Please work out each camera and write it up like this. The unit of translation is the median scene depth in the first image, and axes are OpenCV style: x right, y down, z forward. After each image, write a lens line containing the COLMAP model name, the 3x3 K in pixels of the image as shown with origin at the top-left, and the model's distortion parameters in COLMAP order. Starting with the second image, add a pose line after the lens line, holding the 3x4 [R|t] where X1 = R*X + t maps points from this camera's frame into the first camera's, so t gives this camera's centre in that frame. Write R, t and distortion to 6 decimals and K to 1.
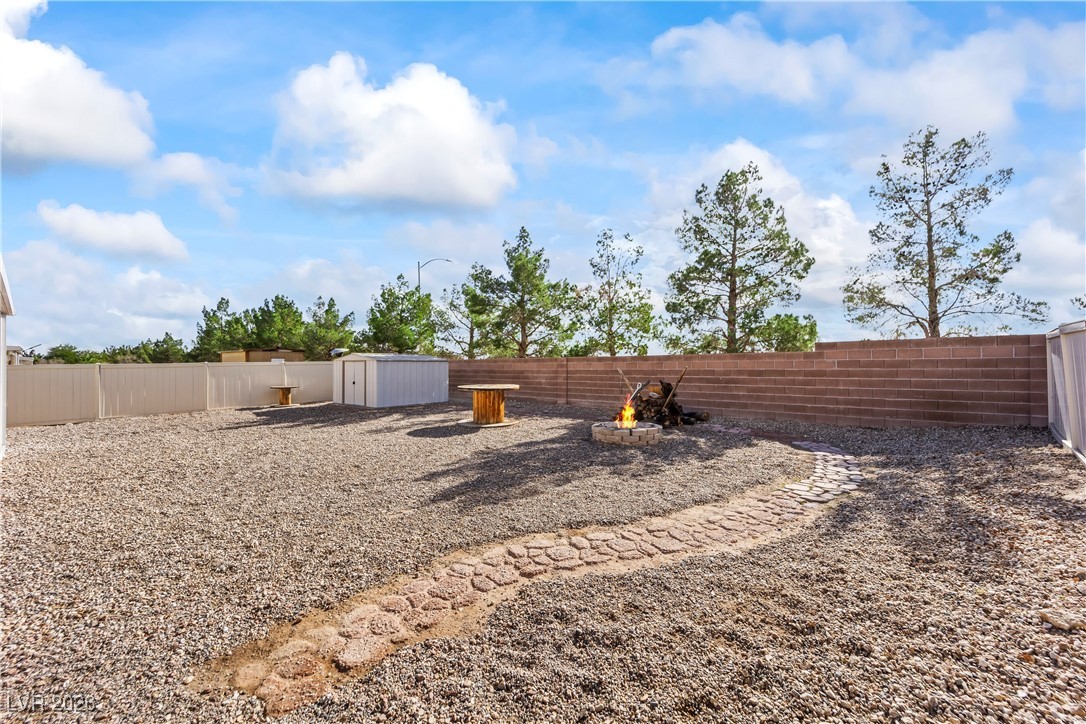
lens RADIAL K [[431.2, 0, 541.4], [0, 431.2, 357.2], [0, 0, 1]] dist [0.006614, -0.001604]
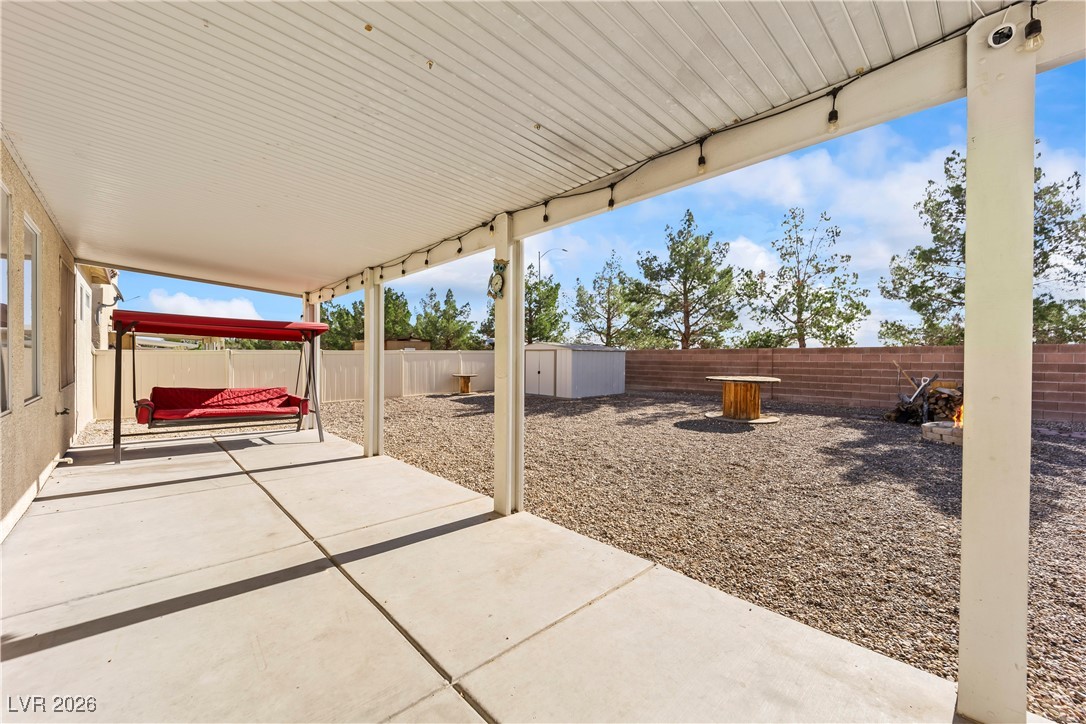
lens RADIAL K [[431.2, 0, 542.2], [0, 431.2, 359.7], [0, 0, 1]] dist [0.006614, -0.001604]
pose [[0.992721, 0.012282, -0.119812, -0.294366], [-0.009457, 0.999664, 0.024120, 0.006600], [0.120068, -0.022811, 0.992504, 0.022518]]
